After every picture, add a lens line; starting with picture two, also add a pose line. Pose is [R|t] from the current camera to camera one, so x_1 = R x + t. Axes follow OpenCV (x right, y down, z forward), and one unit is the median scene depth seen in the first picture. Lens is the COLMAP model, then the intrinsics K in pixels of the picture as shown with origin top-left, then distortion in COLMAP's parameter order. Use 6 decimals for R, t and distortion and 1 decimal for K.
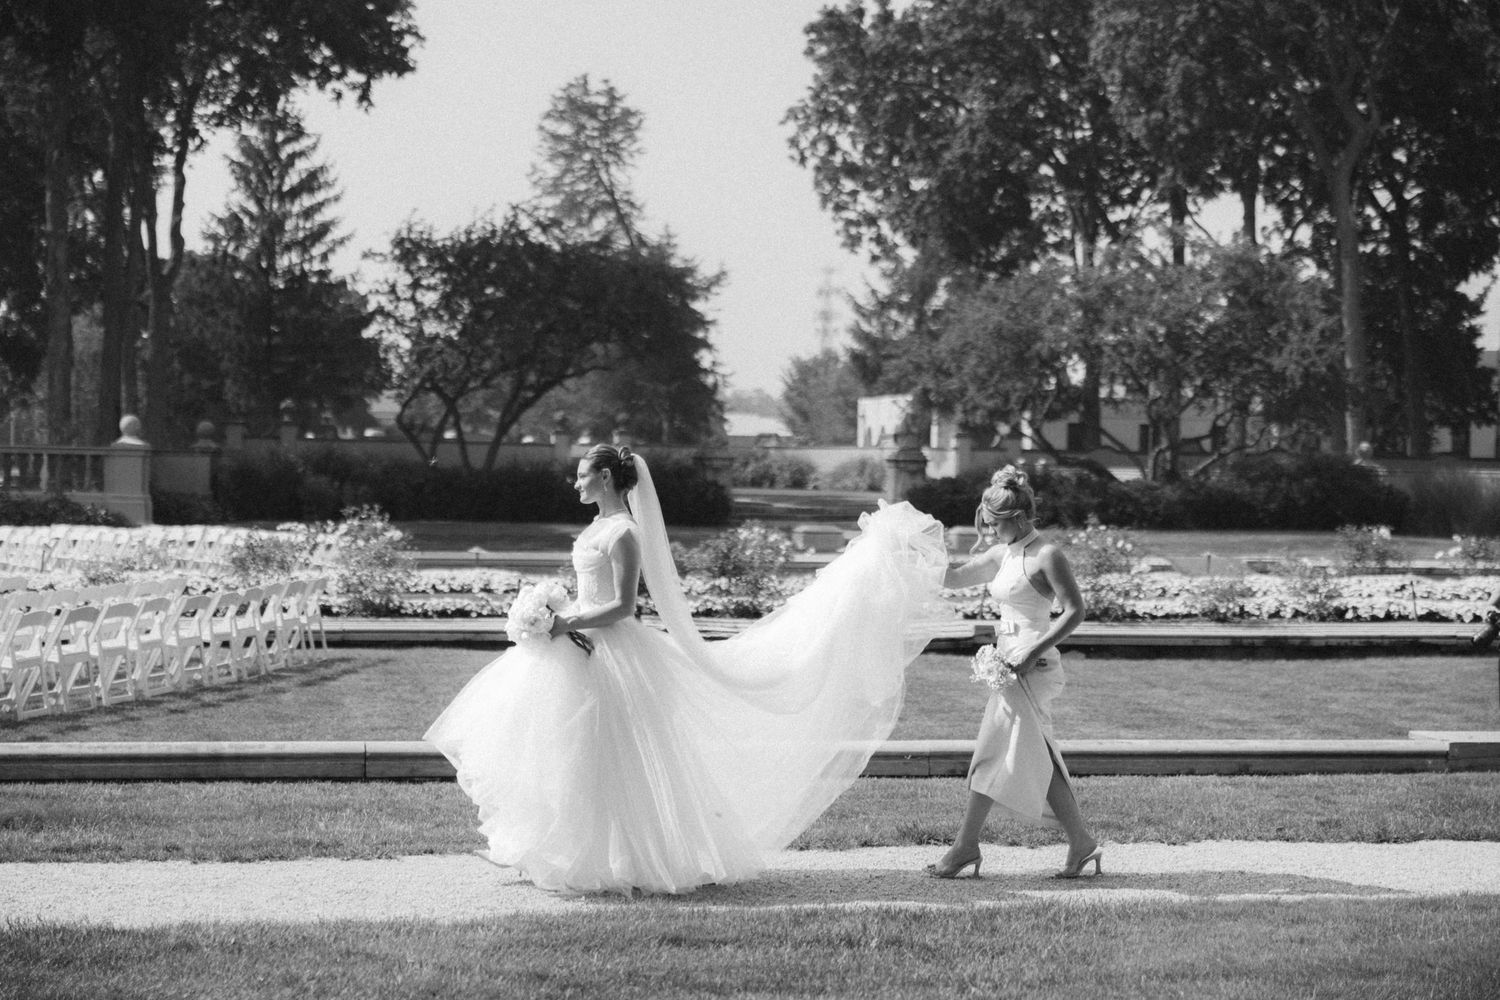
lens RADIAL K [[2509.9, 0, 750.0], [0, 2509.9, 500.0], [0, 0, 1]] dist [-0.004278, -0.004519]
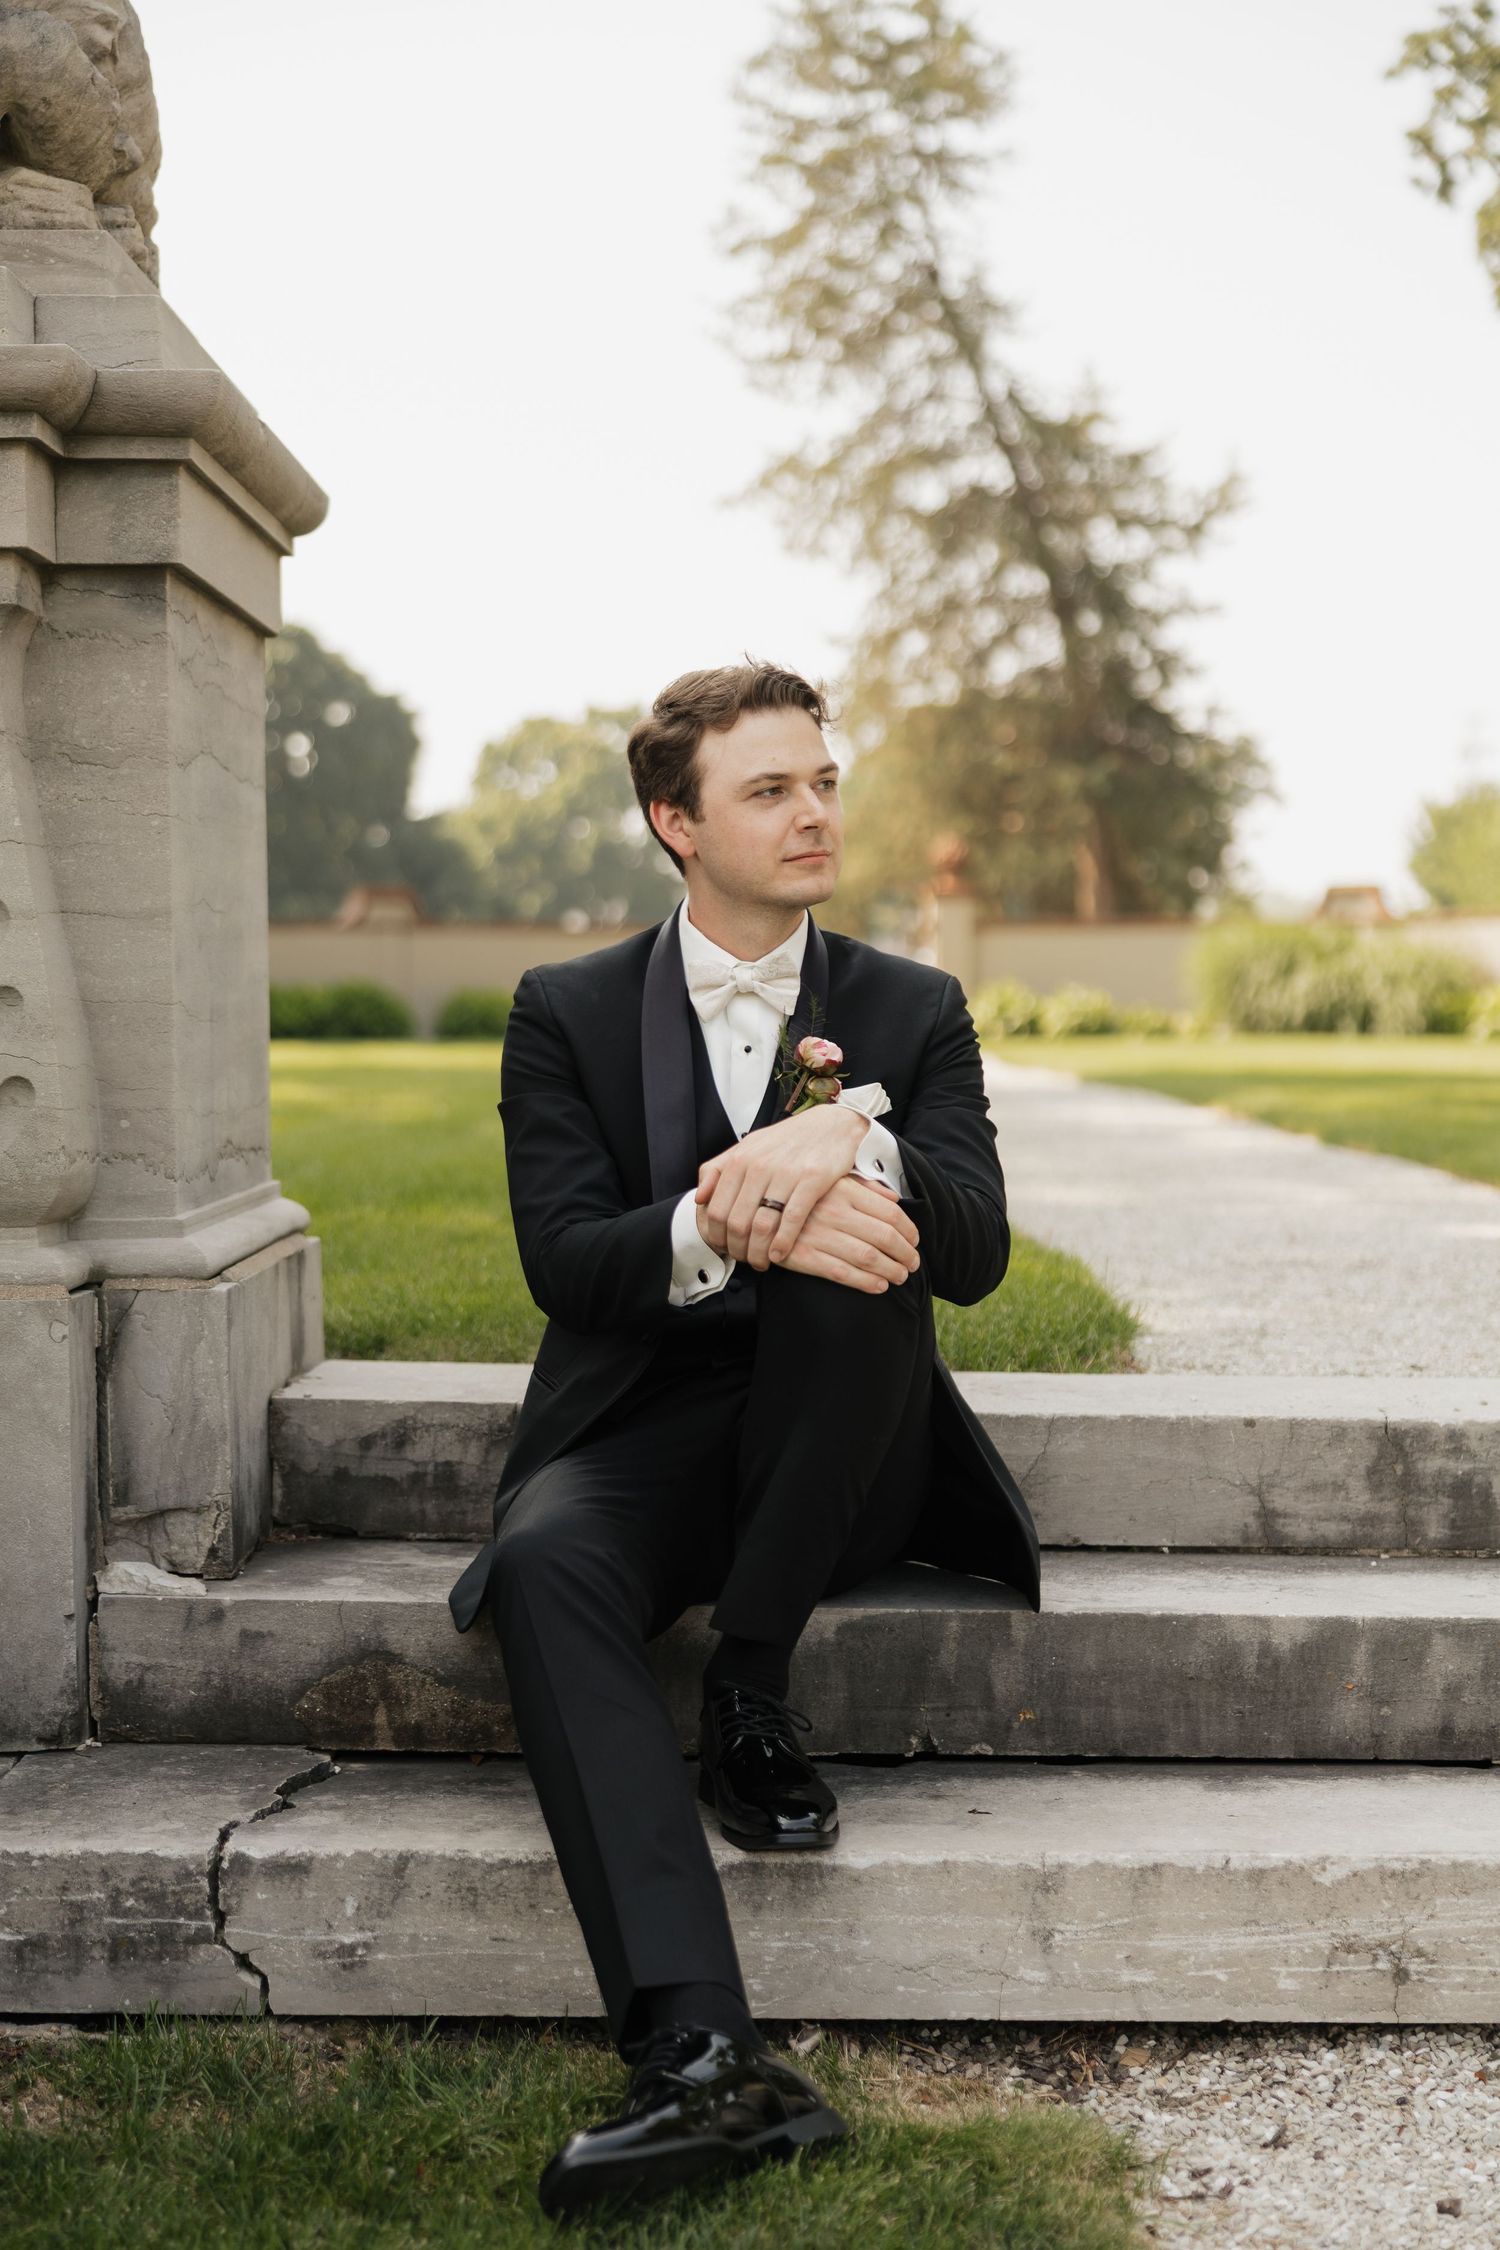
lens RADIAL K [[2568.0, 0, 807.3], [0, 2568.0, 1125.9], [0, 0, 1]] dist [0.015301, 0.018211]
pose [[0.978041, -0.009435, -0.208199, 0.006048], [0.014099, 0.999682, 0.020929, -0.000280], [0.207936, -0.023405, 0.977862, 0.596351]]
